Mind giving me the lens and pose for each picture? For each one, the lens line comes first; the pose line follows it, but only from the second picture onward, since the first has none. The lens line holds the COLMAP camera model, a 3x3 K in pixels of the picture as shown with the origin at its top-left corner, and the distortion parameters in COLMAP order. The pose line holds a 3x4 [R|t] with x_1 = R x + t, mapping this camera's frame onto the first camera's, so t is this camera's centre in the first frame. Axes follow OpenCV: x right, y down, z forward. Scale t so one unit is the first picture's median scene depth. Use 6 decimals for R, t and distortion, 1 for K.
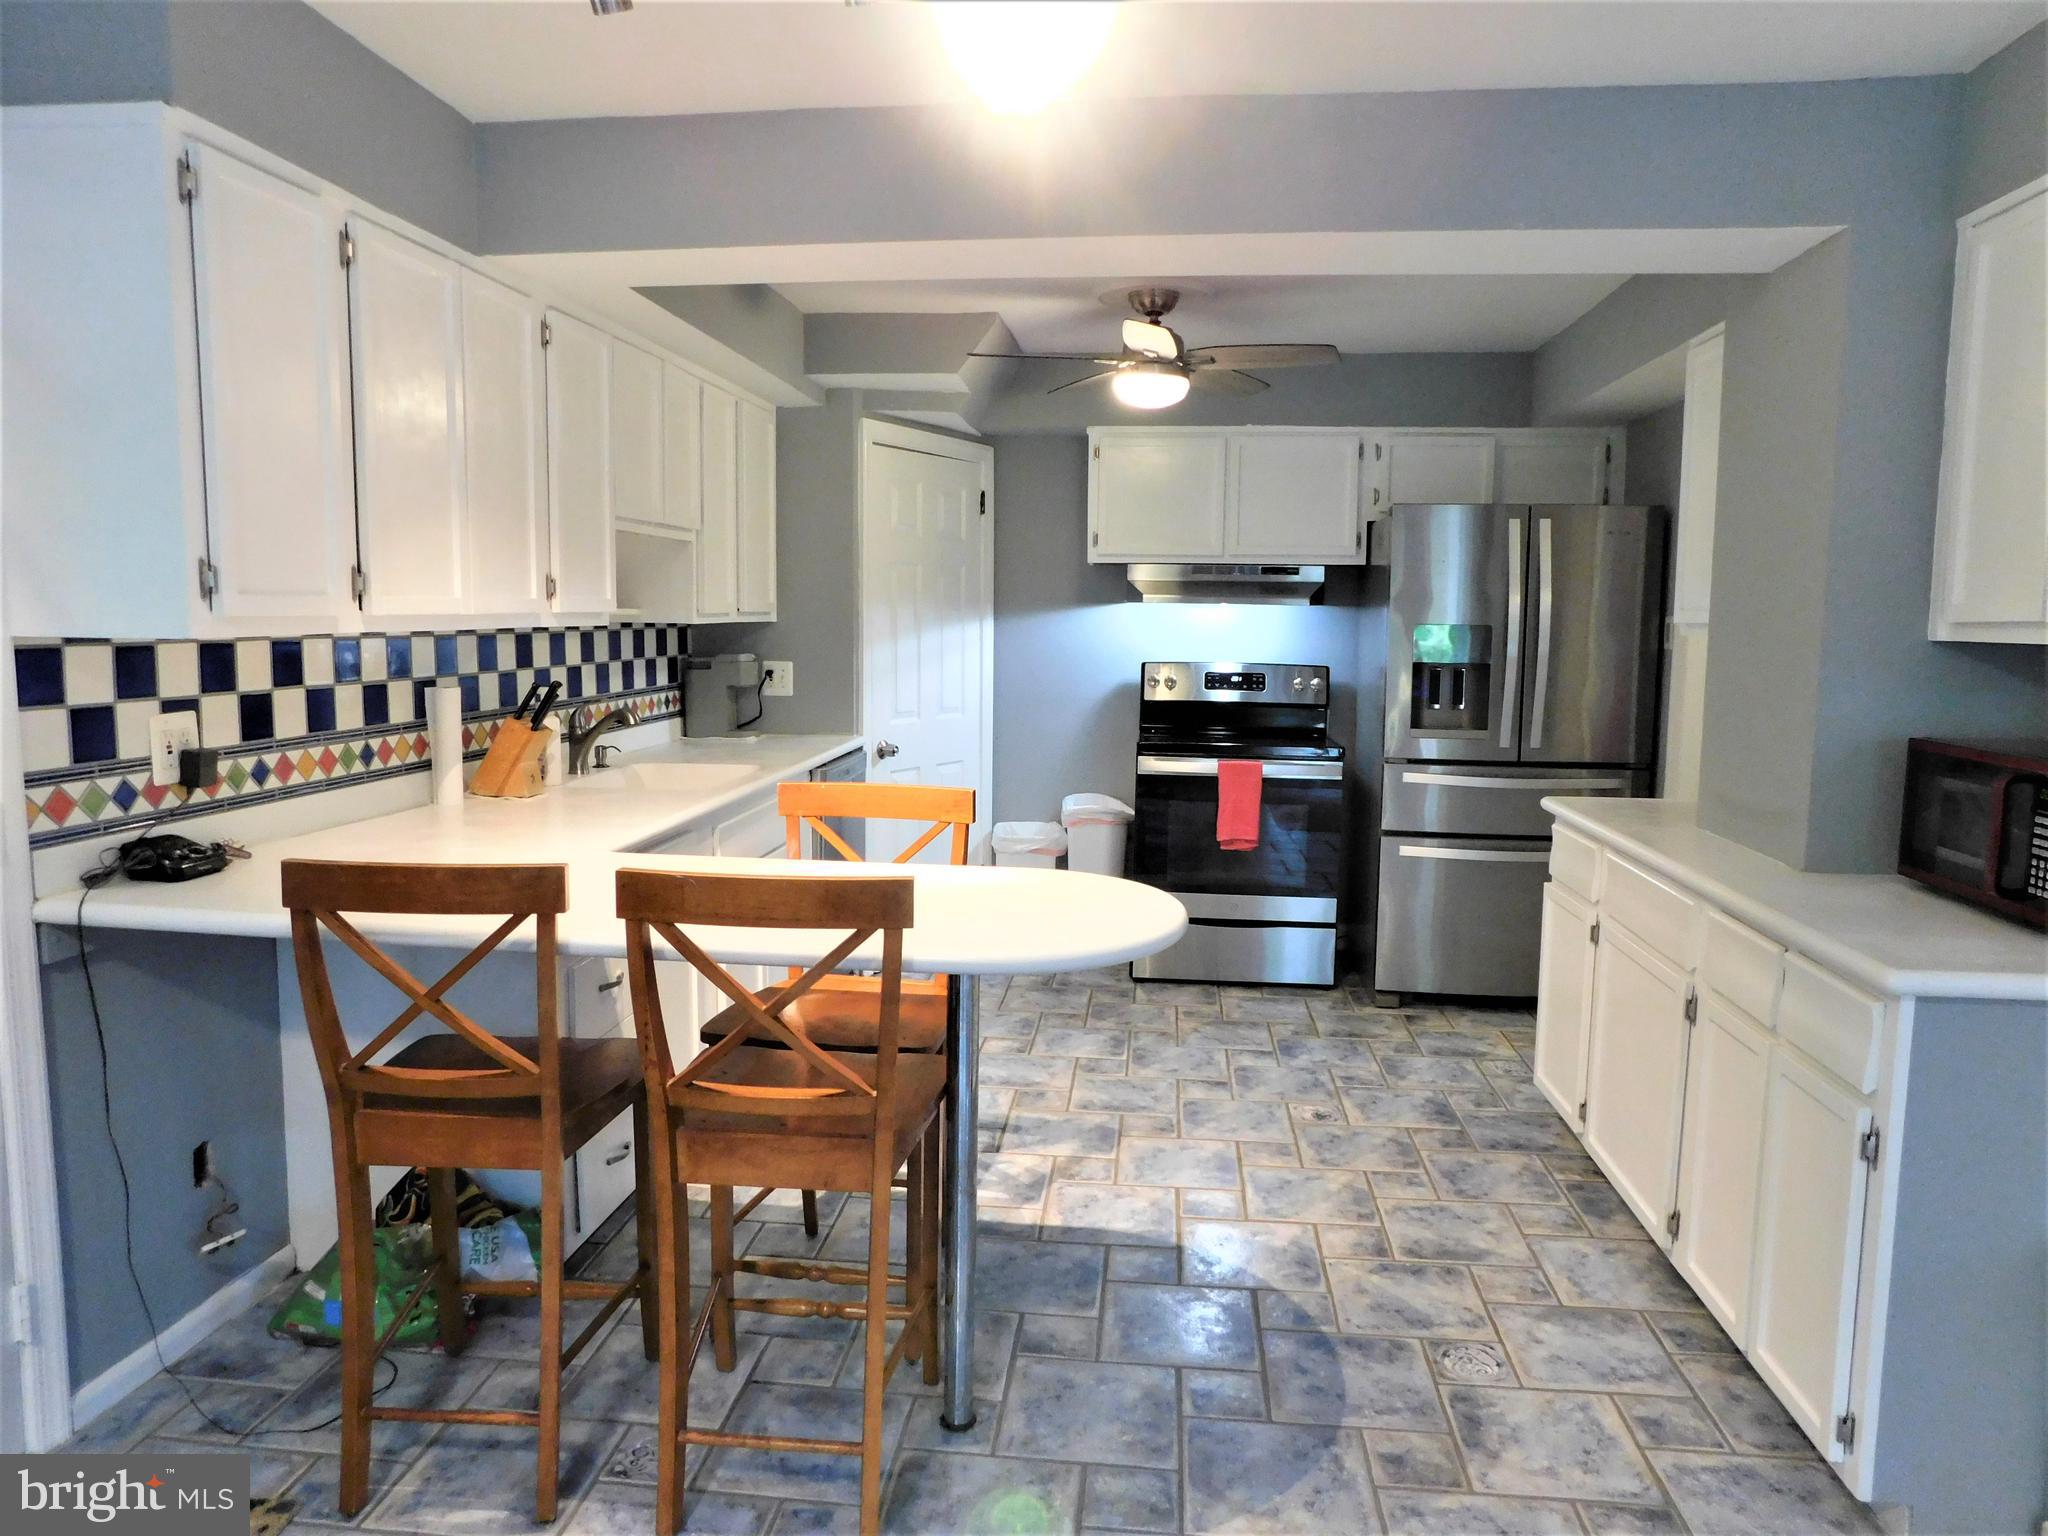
lens RADIAL K [[1355.0, 0, 1018.8], [0, 1355.0, 749.9], [0, 0, 1]] dist [-0.069624, 0.056796]
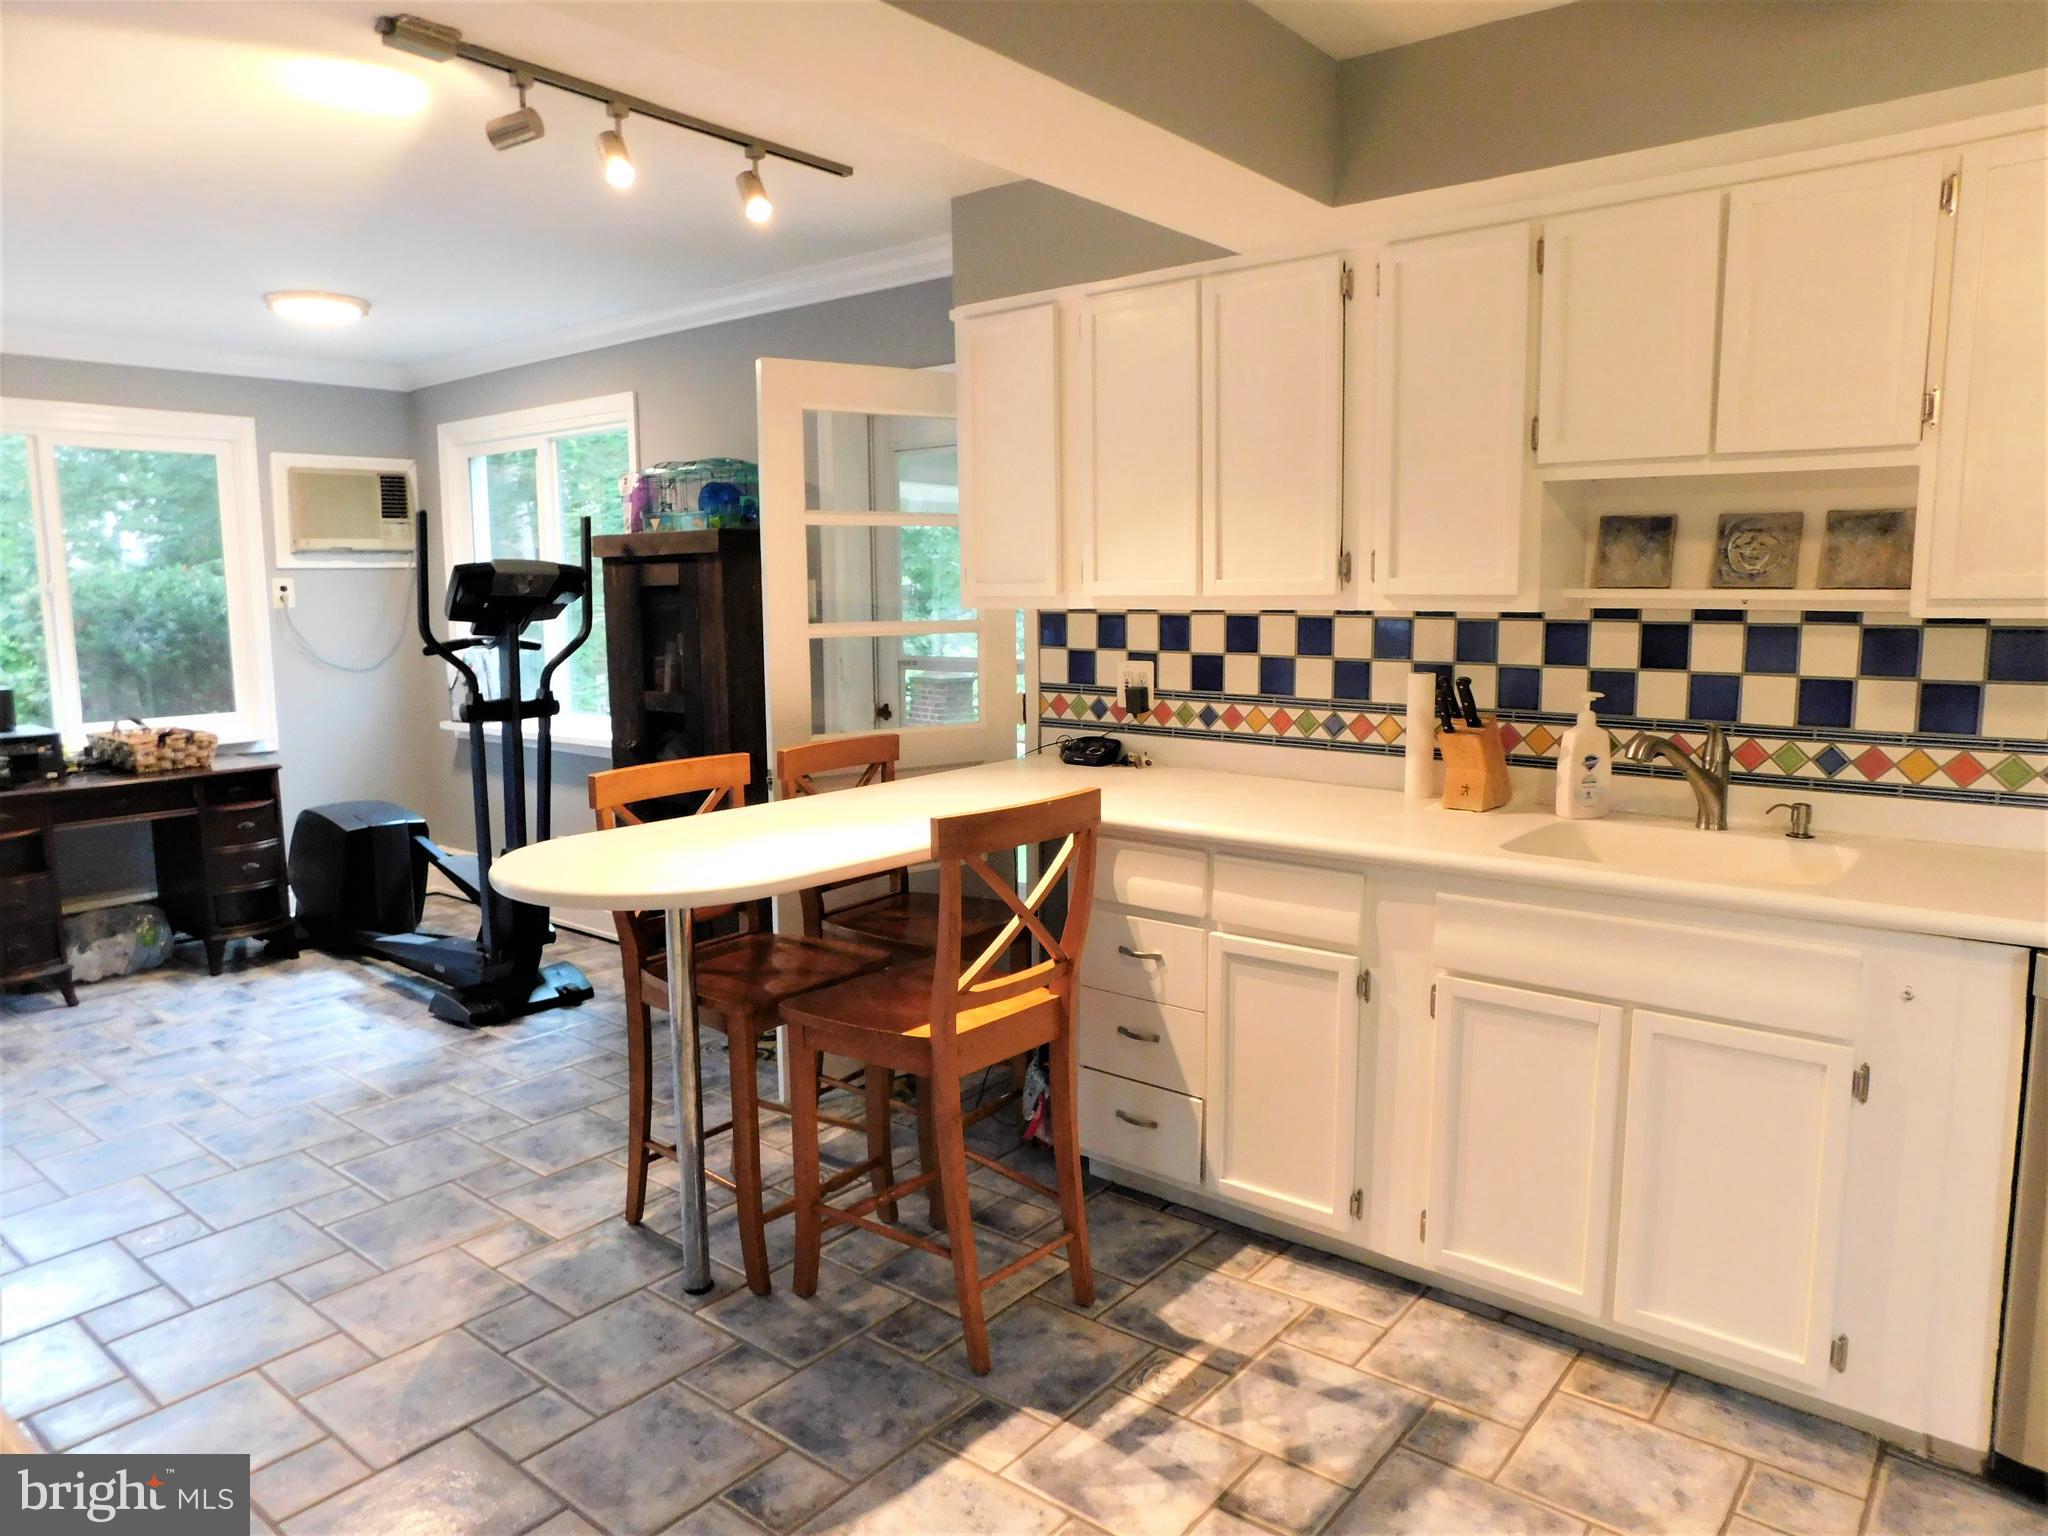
lens RADIAL K [[1355.0, 0, 1031.8], [0, 1355.0, 758.8], [0, 0, 1]] dist [-0.069624, 0.056796]
pose [[-0.534736, 0.107227, -0.838189, 0.598324], [-0.081856, 0.980678, 0.177677, -0.153121], [0.841045, 0.163621, -0.515626, 1.448631]]
